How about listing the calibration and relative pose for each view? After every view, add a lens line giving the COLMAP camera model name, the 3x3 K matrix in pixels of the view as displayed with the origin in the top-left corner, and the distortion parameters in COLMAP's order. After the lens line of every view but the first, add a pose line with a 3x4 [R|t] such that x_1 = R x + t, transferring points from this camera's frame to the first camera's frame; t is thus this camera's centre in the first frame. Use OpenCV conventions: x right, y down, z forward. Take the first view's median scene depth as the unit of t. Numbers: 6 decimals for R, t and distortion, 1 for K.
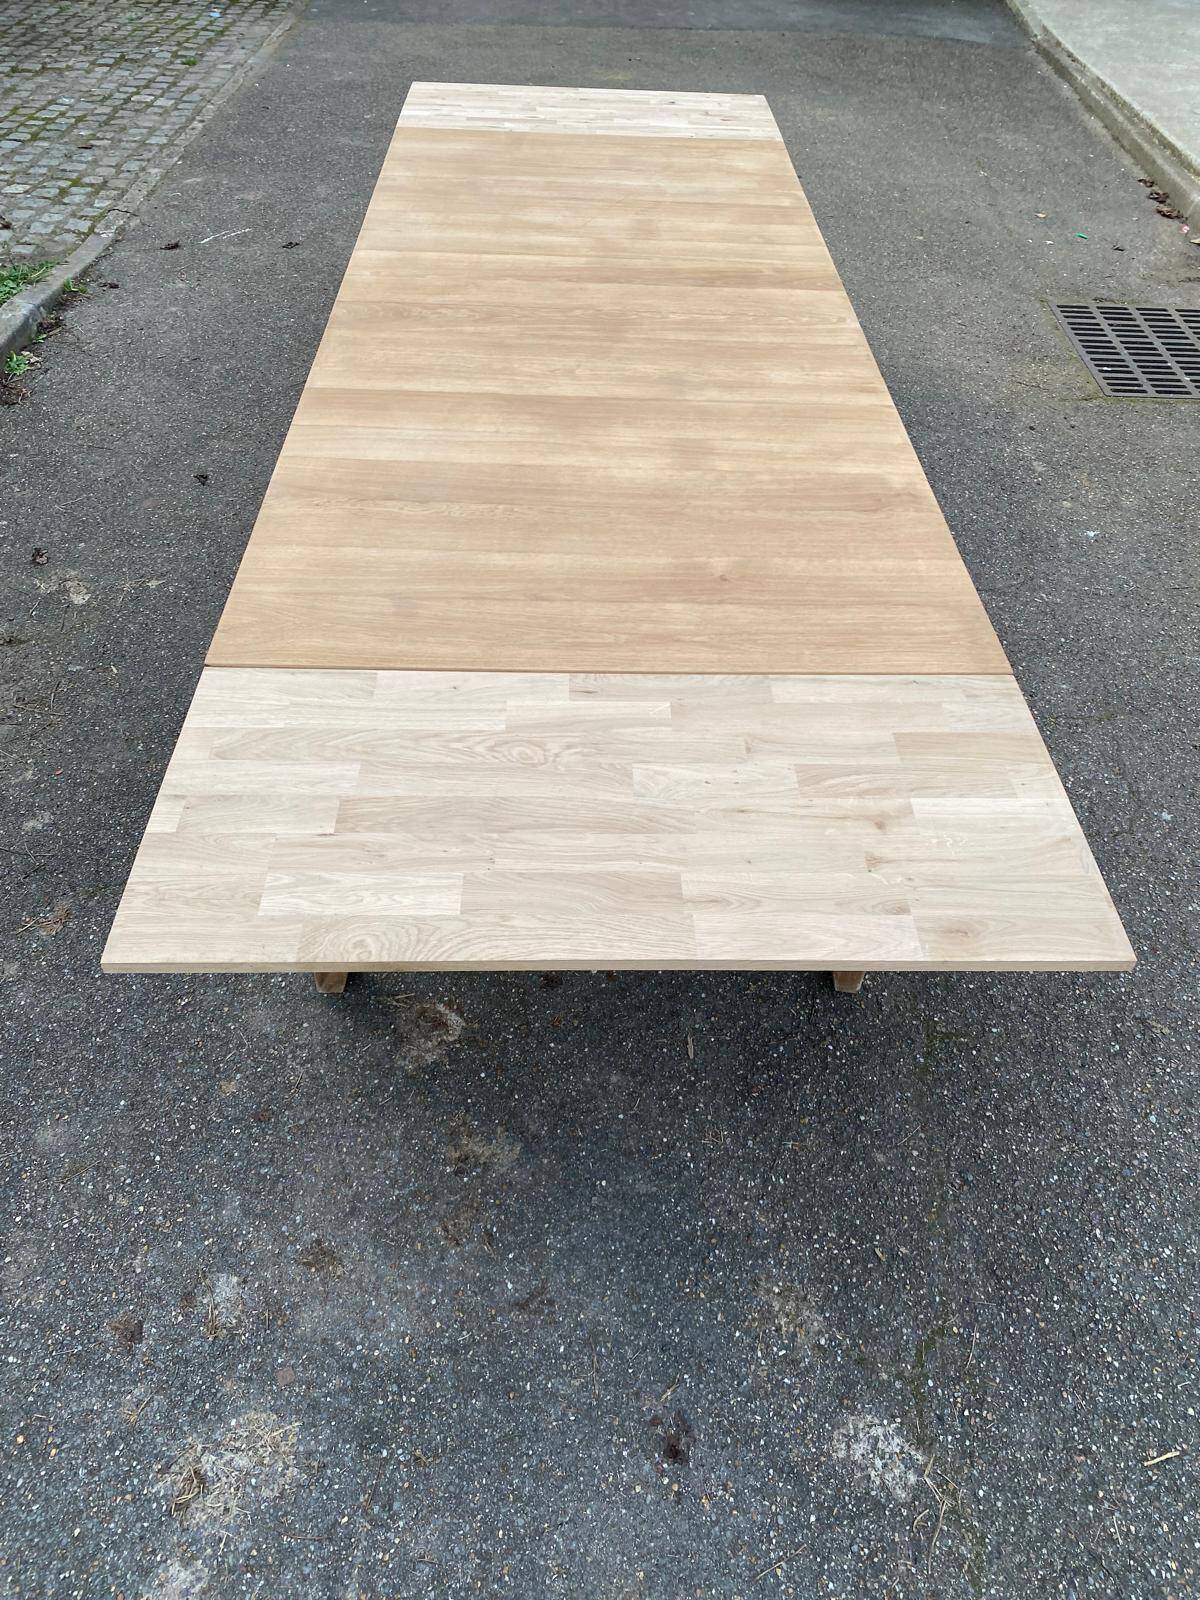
lens RADIAL K [[1215.5, 0, 600.0], [0, 1215.5, 800.0], [0, 0, 1]] dist [0.043582, -0.055028]
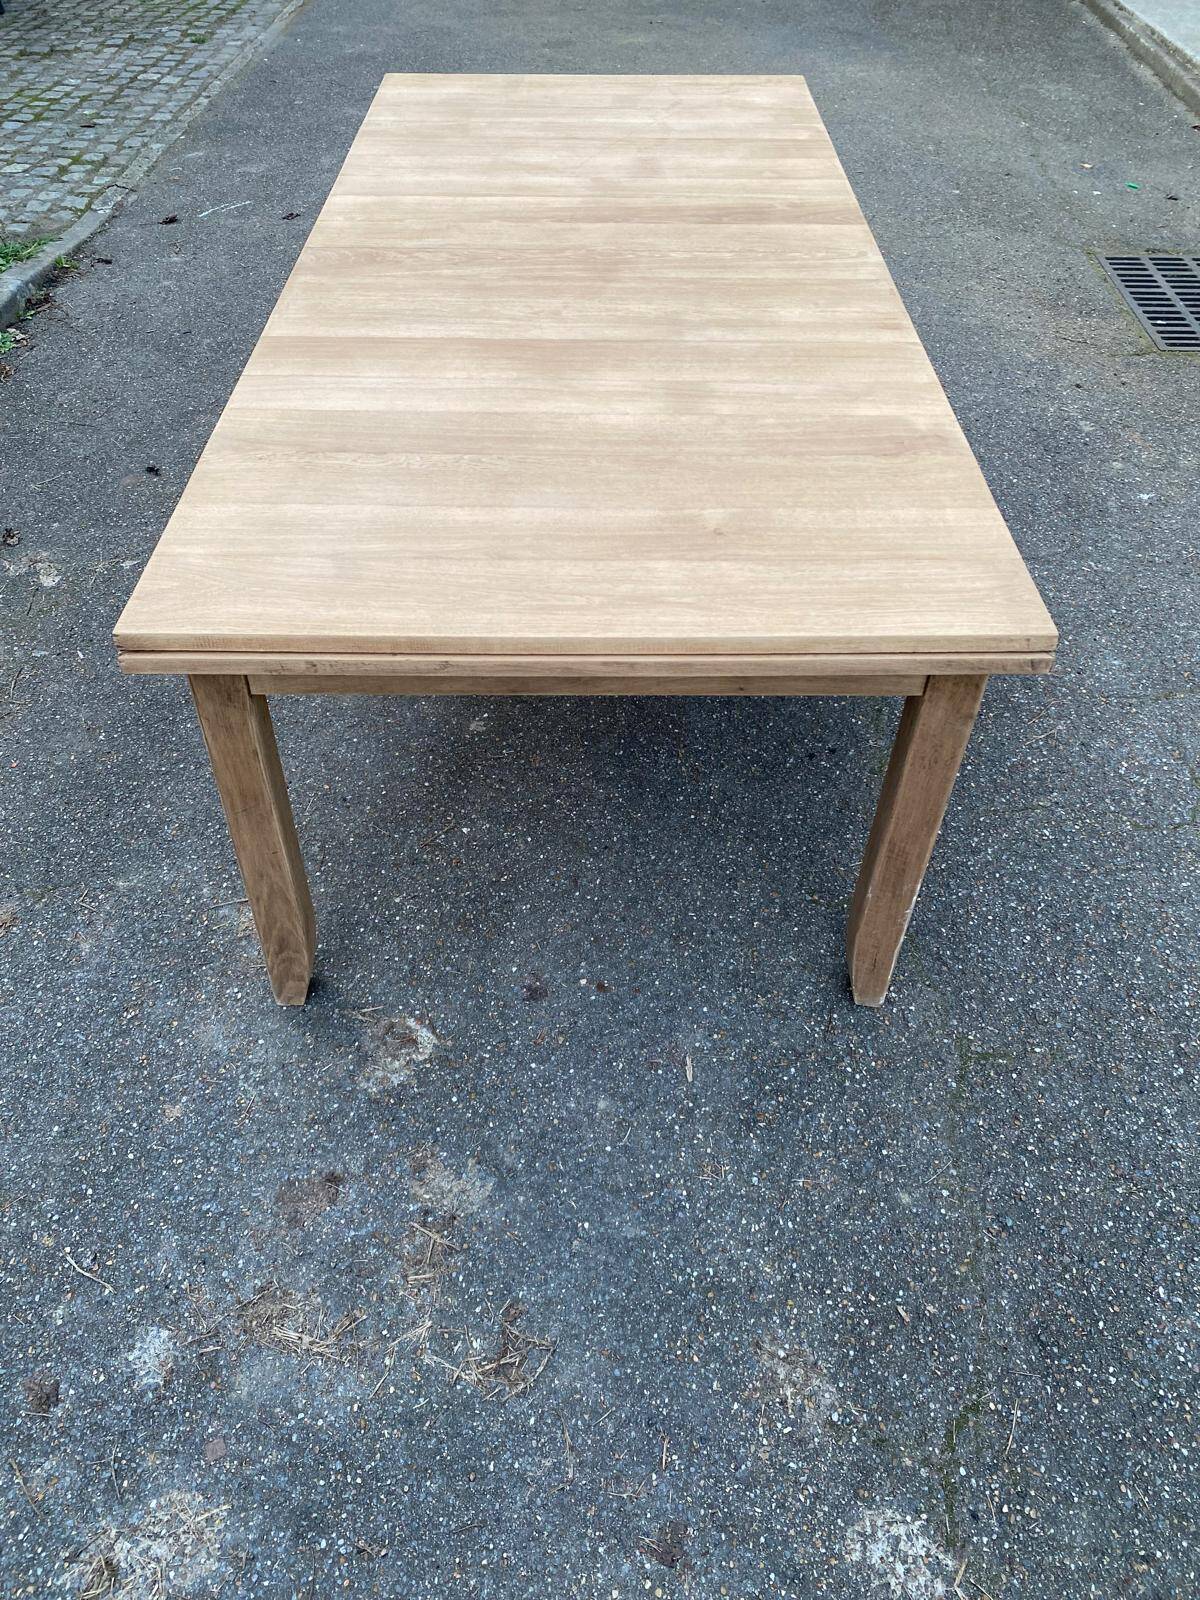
lens RADIAL K [[1214.6, 0, 582.2], [0, 1214.6, 802.3], [0, 0, 1]] dist [0.035210, -0.034631]
pose [[0.998928, -0.005205, -0.046002, 0.038191], [0.005485, 0.999967, 0.005959, 0.003627], [0.045970, -0.006205, 0.998924, 0.113158]]
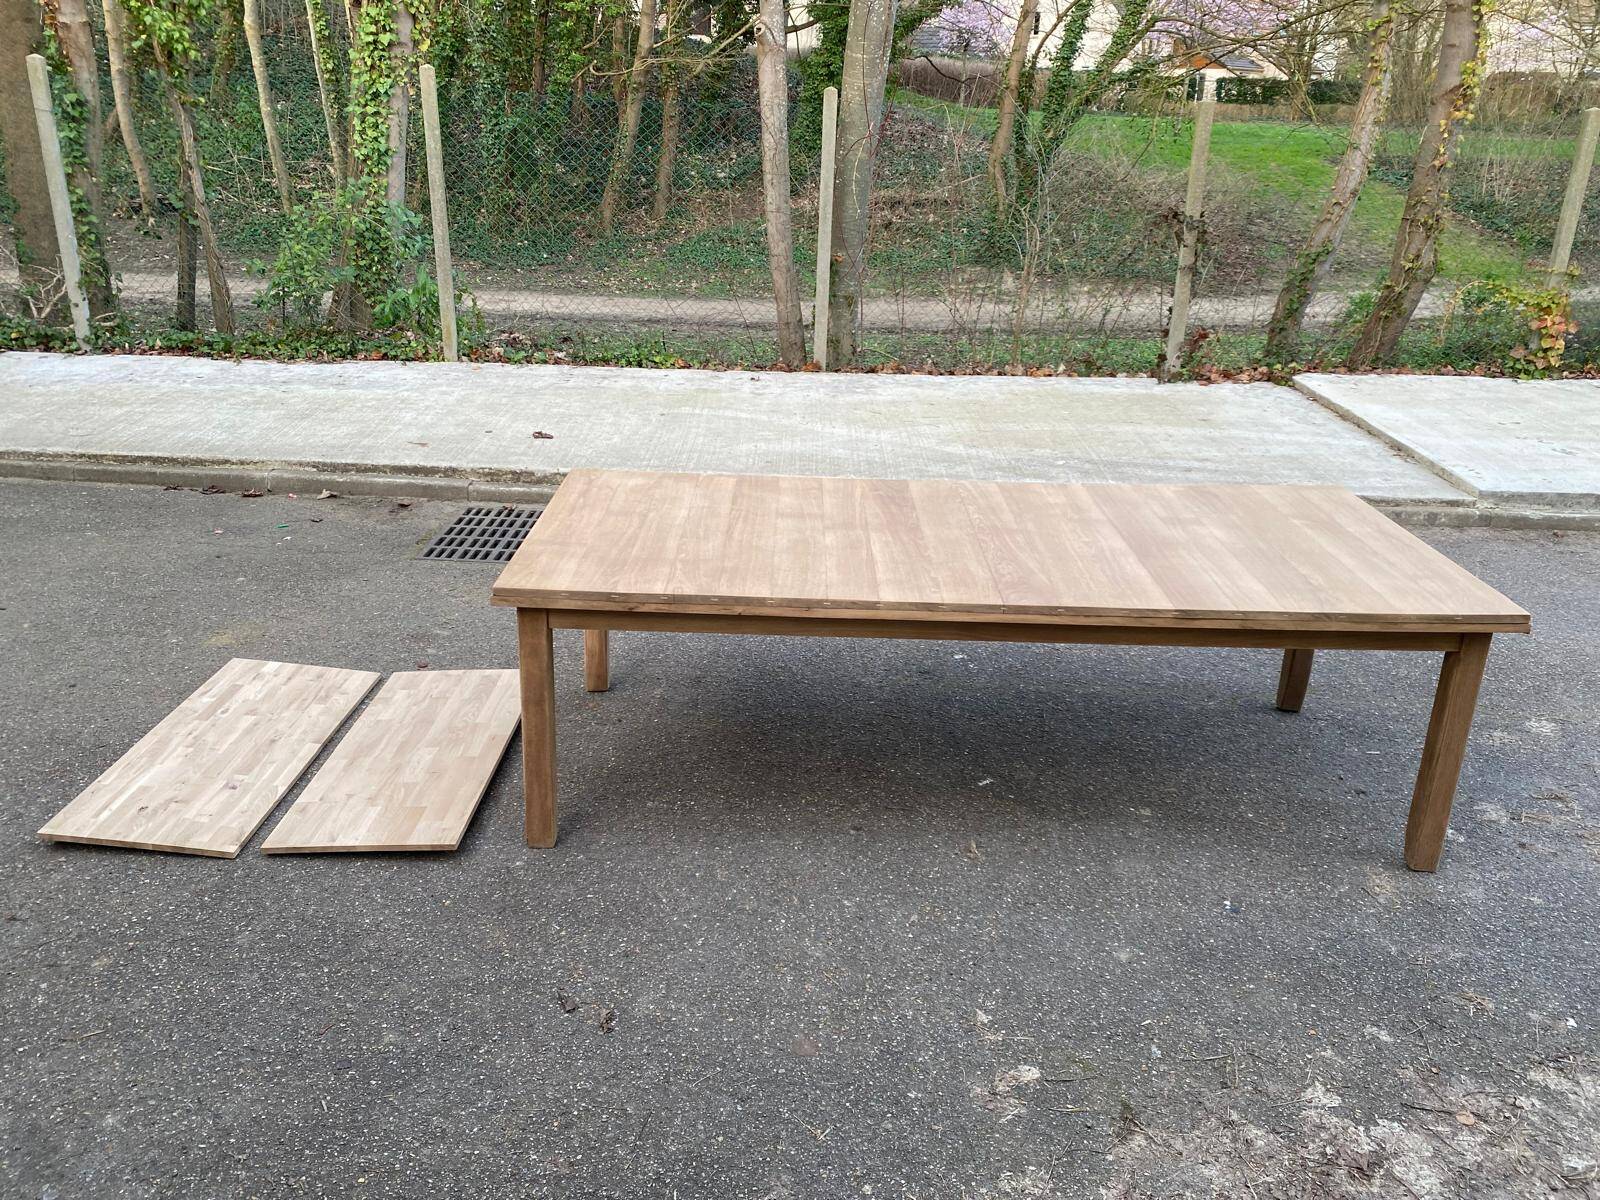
lens RADIAL K [[1224.0, 0, 800.0], [0, 1224.0, 600.0], [0, 0, 1]] dist [0.010564, -0.003509]
pose [[0.015456, -0.394462, 0.918782, -1.530060], [0.667142, 0.688514, 0.284378, -1.042156], [-0.744770, 0.608563, 0.273804, 0.996494]]
